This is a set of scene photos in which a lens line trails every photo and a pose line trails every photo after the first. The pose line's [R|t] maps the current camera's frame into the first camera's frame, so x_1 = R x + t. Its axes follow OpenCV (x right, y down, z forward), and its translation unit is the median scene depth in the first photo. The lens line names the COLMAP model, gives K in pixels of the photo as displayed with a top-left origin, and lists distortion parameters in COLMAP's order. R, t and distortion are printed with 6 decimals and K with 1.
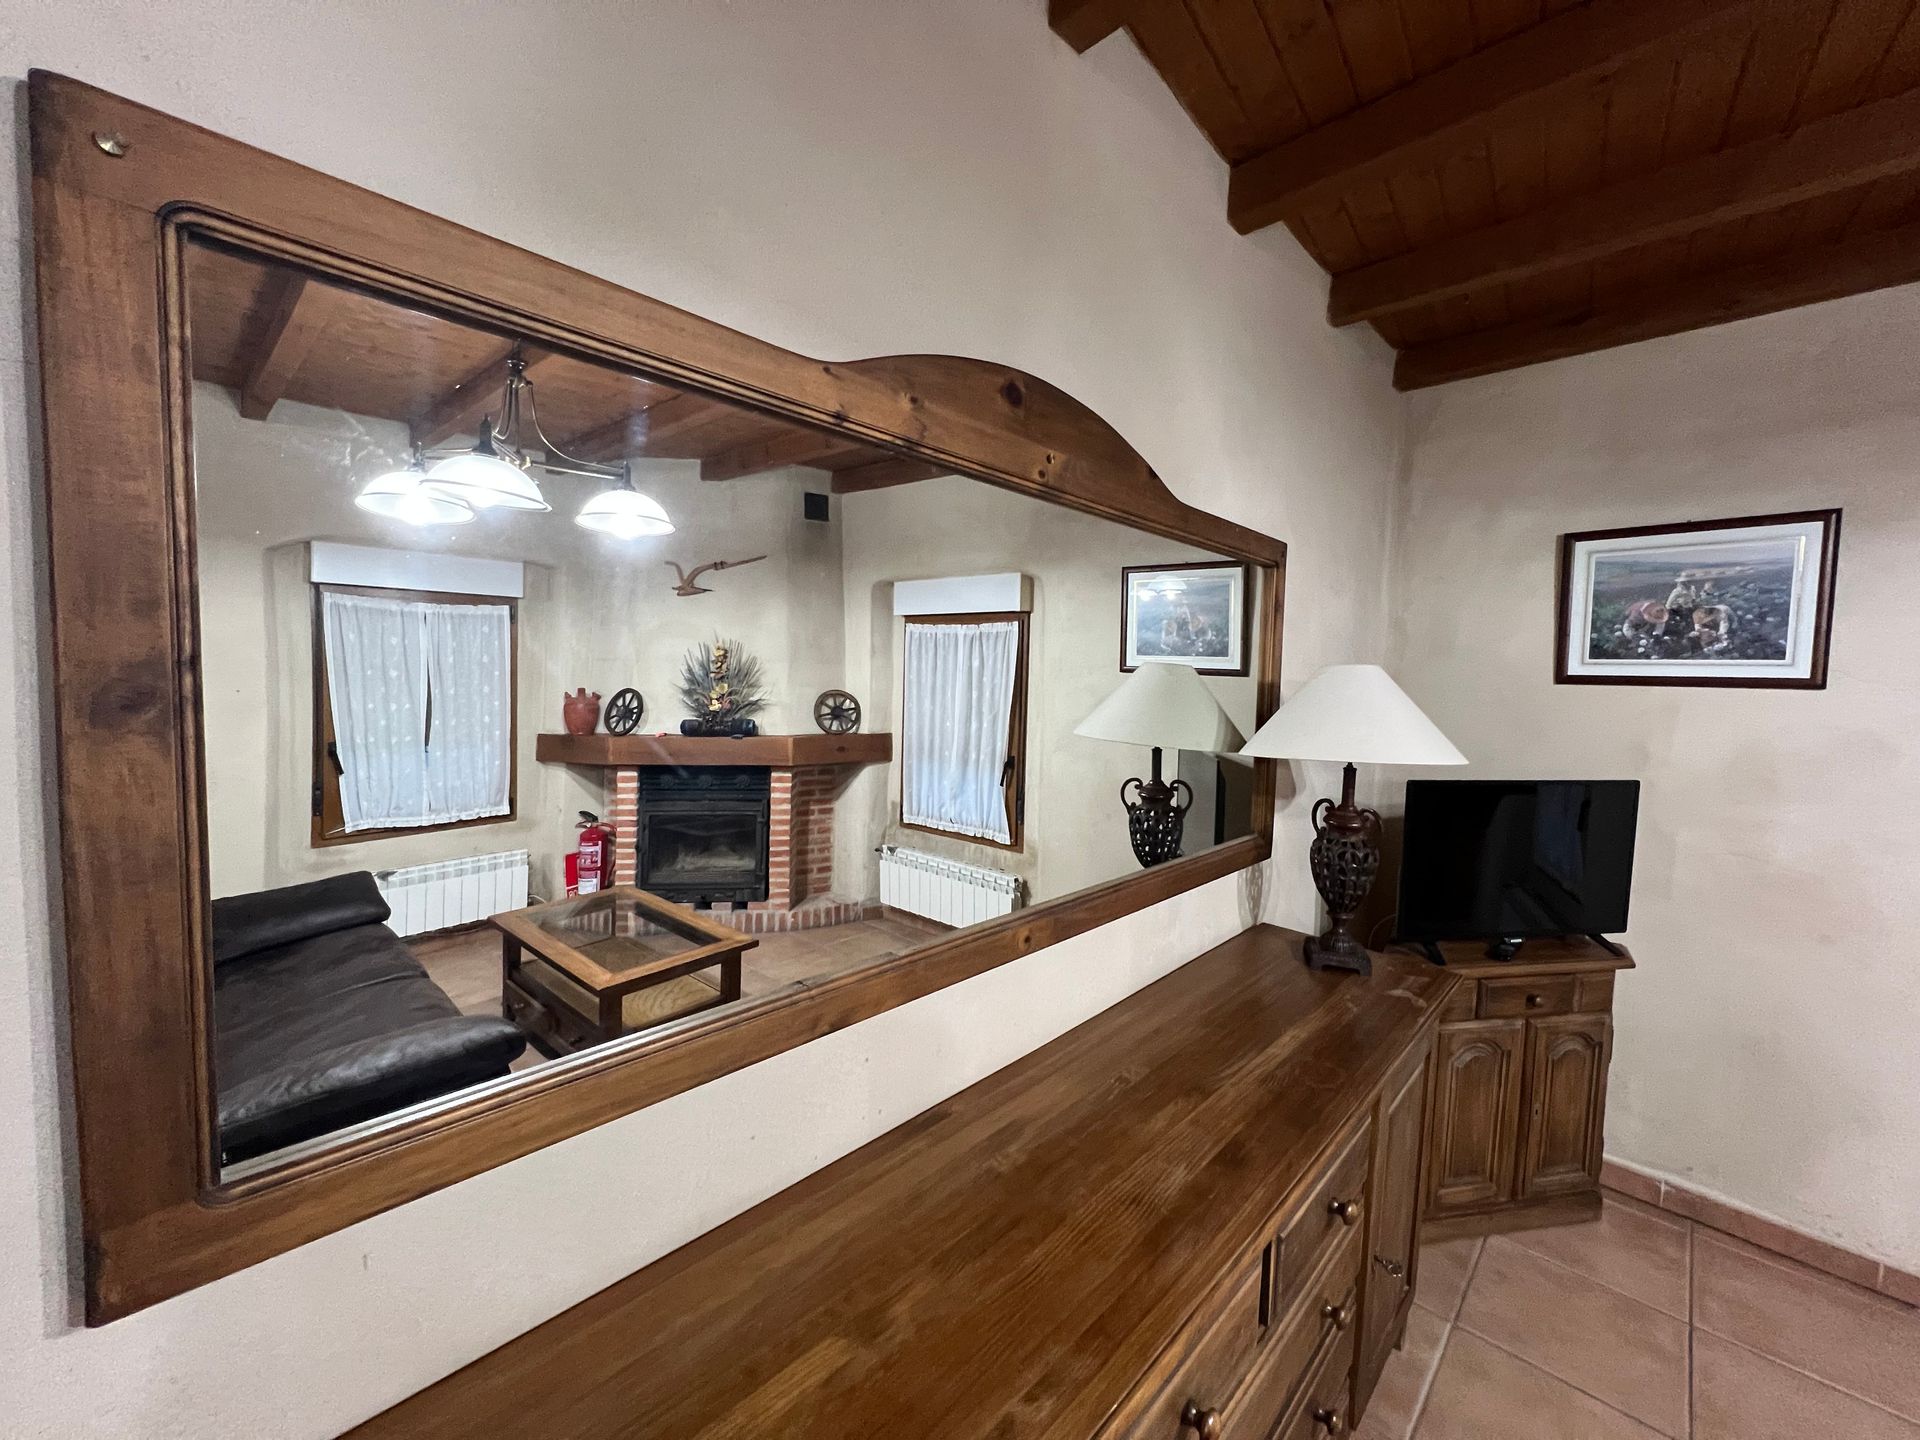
lens RADIAL K [[763.8, 0, 957.8], [0, 763.8, 712.9], [0, 0, 1]] dist [-0.003132, -0.000002]
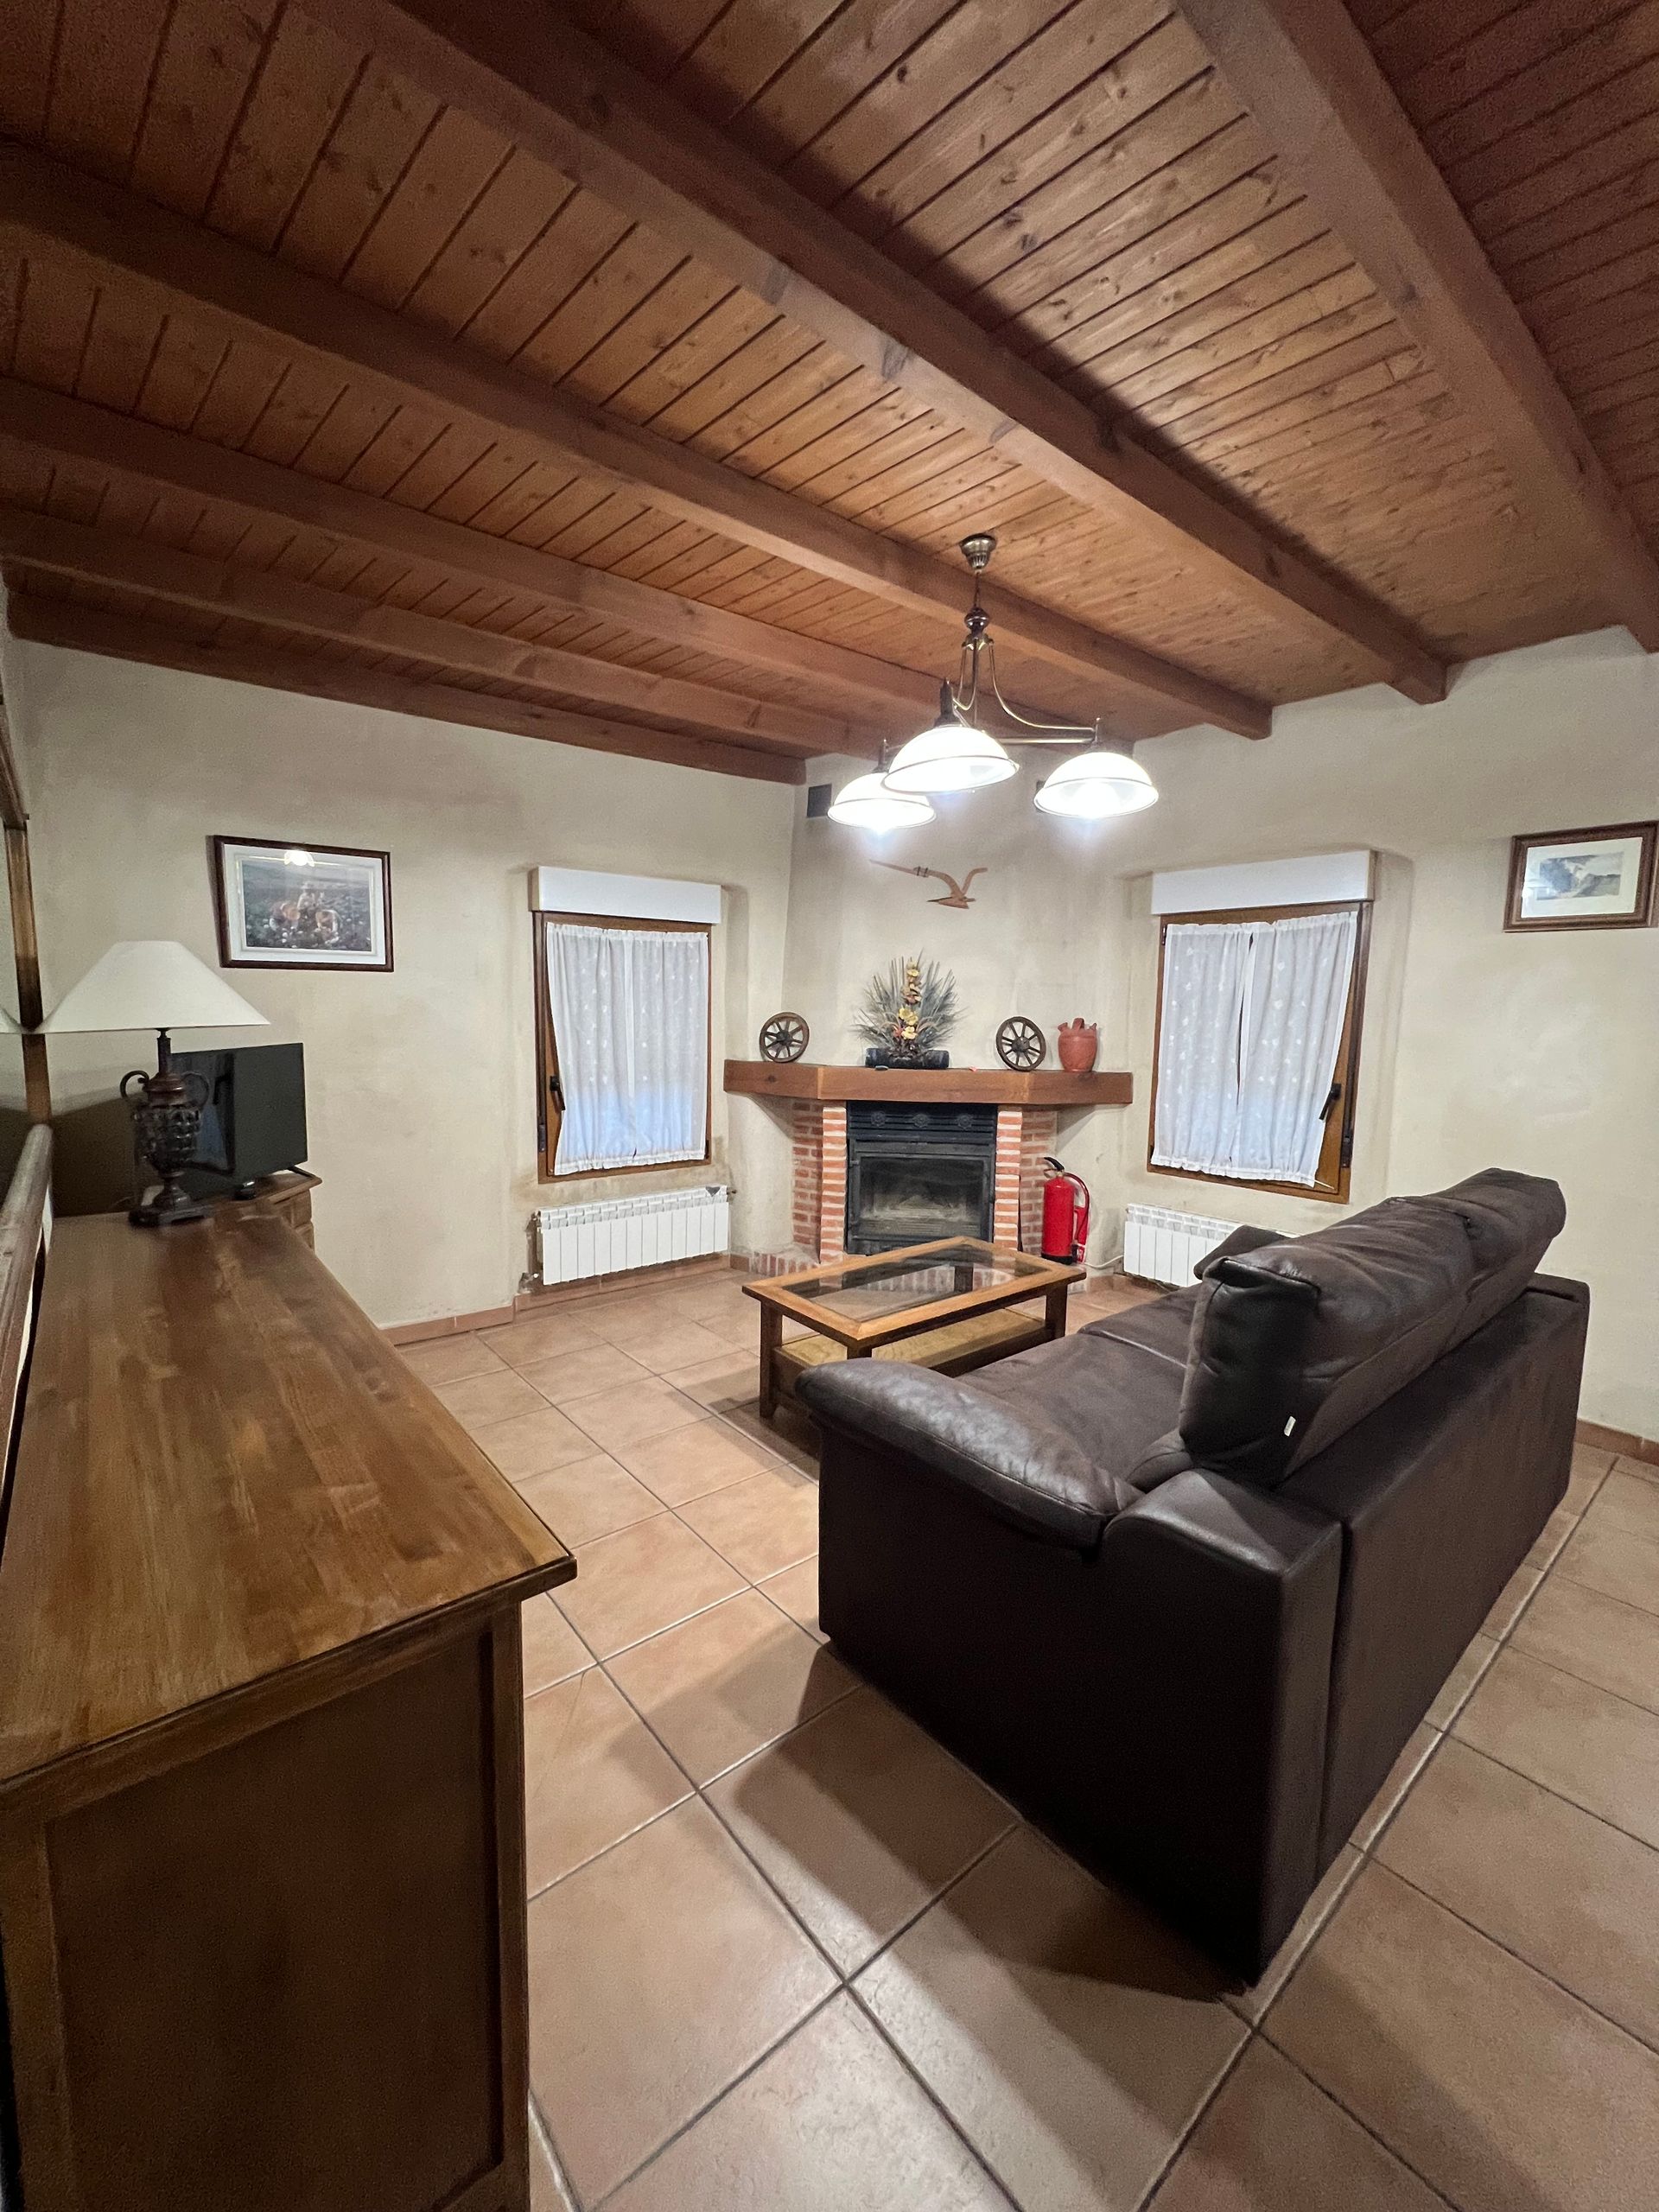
lens RADIAL K [[886.4, 0, 827.5], [0, 886.4, 1104.7], [0, 0, 1]] dist [0.000100, 0.000154]
pose [[0.113951, -0.137872, 0.983873, -0.510313], [0.046129, 0.989990, 0.133386, 0.033443], [-0.992415, 0.030186, 0.119171, -0.063796]]
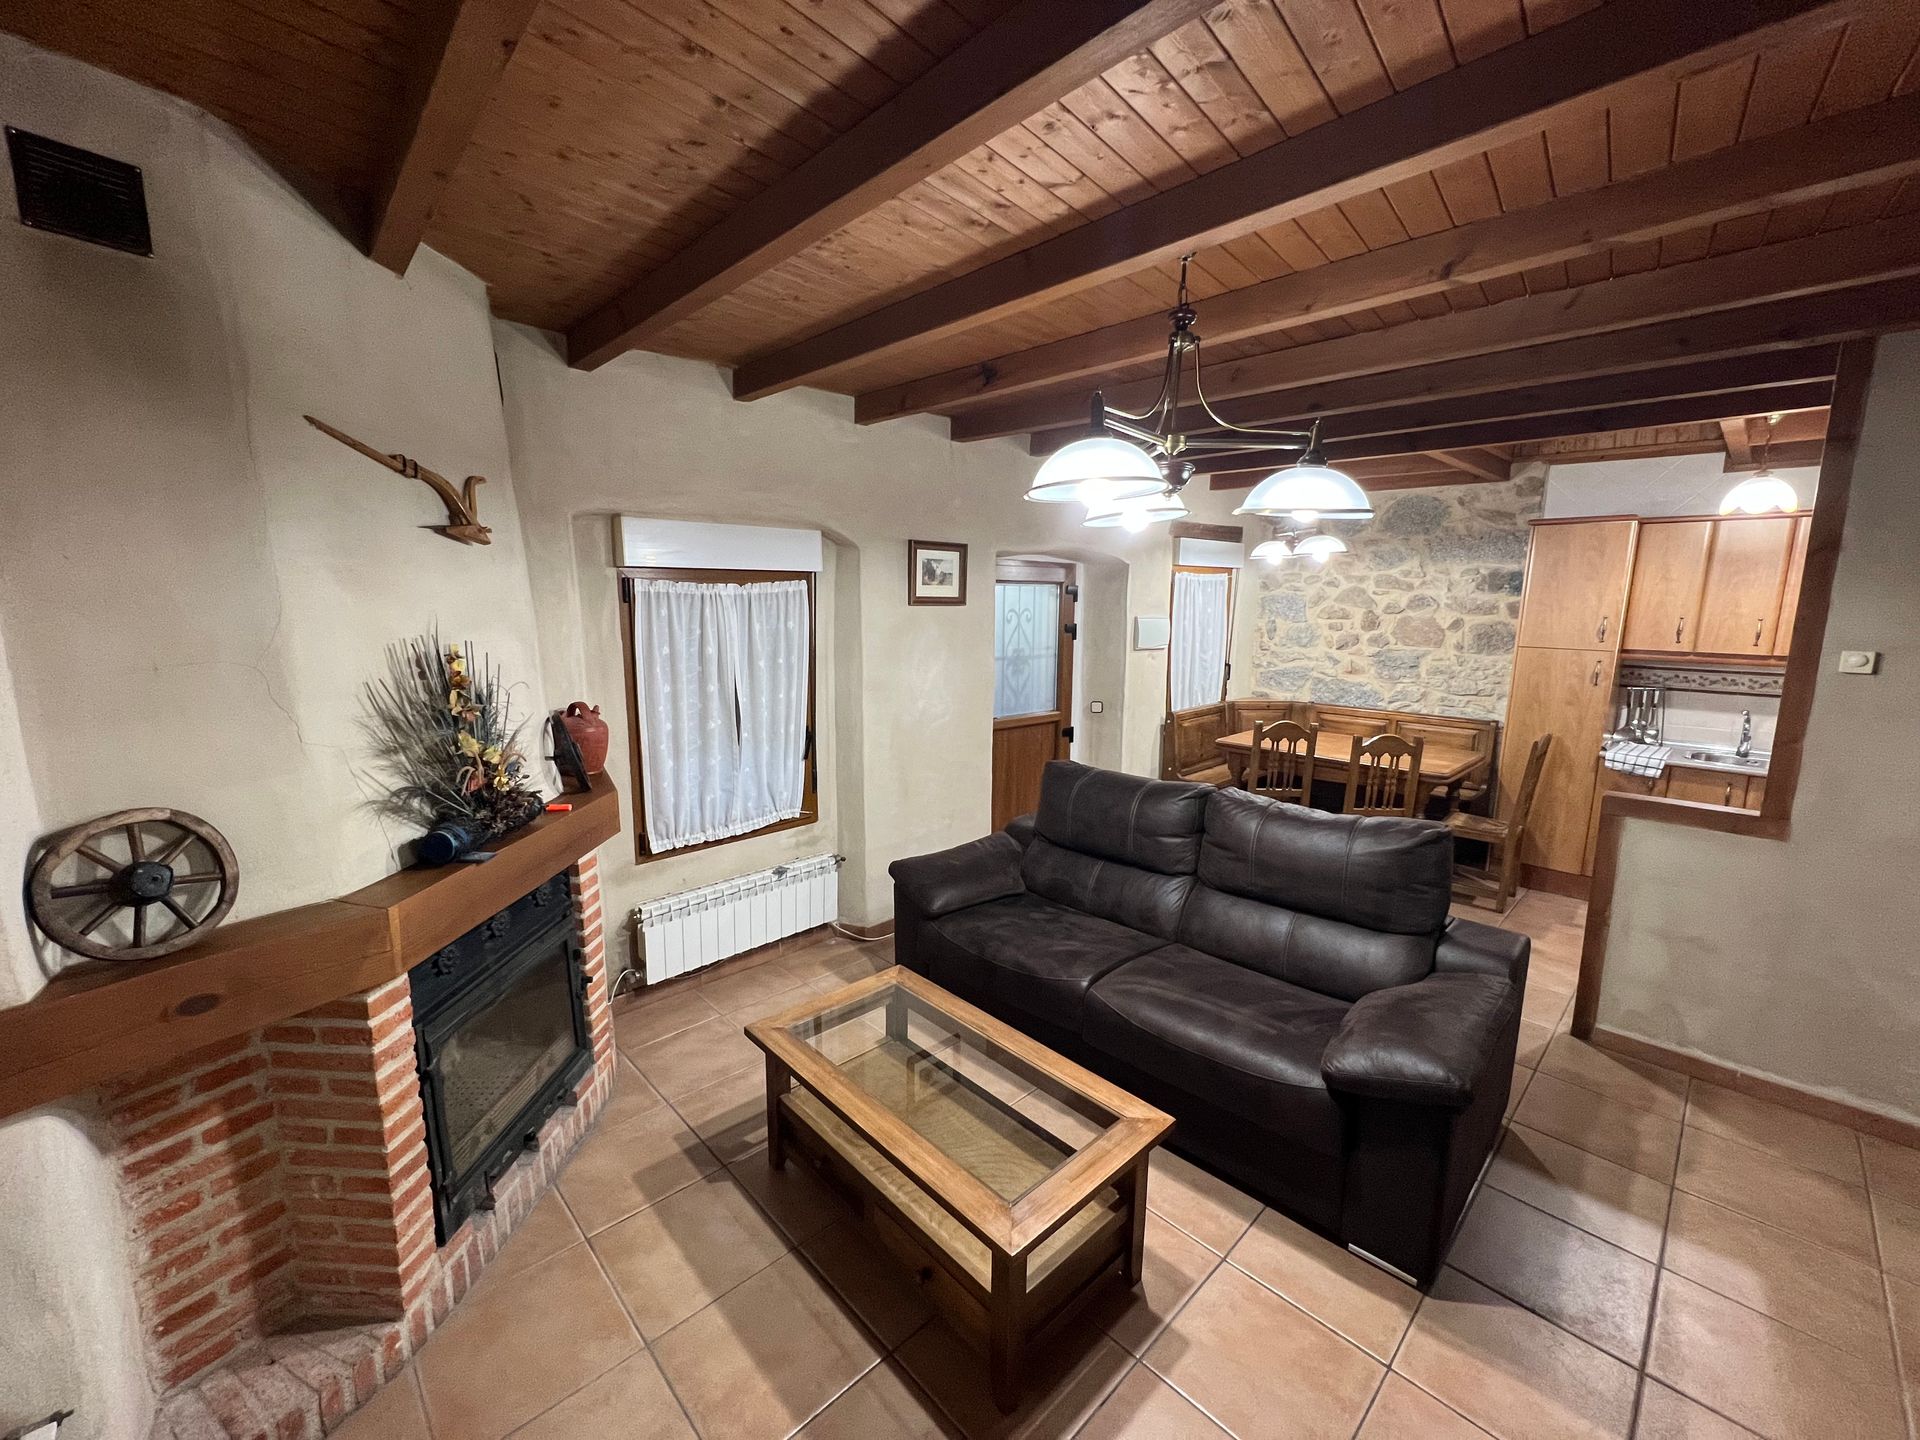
lens RADIAL K [[769.4, 0, 956.4], [0, 769.4, 722.5], [0, 0, 1]] dist [0.000100, 0.000154]
pose [[-0.998615, -0.037641, 0.036762, 0.904473], [-0.028556, 0.974587, 0.222182, -0.142045], [-0.044191, 0.220825, -0.974312, 0.859185]]
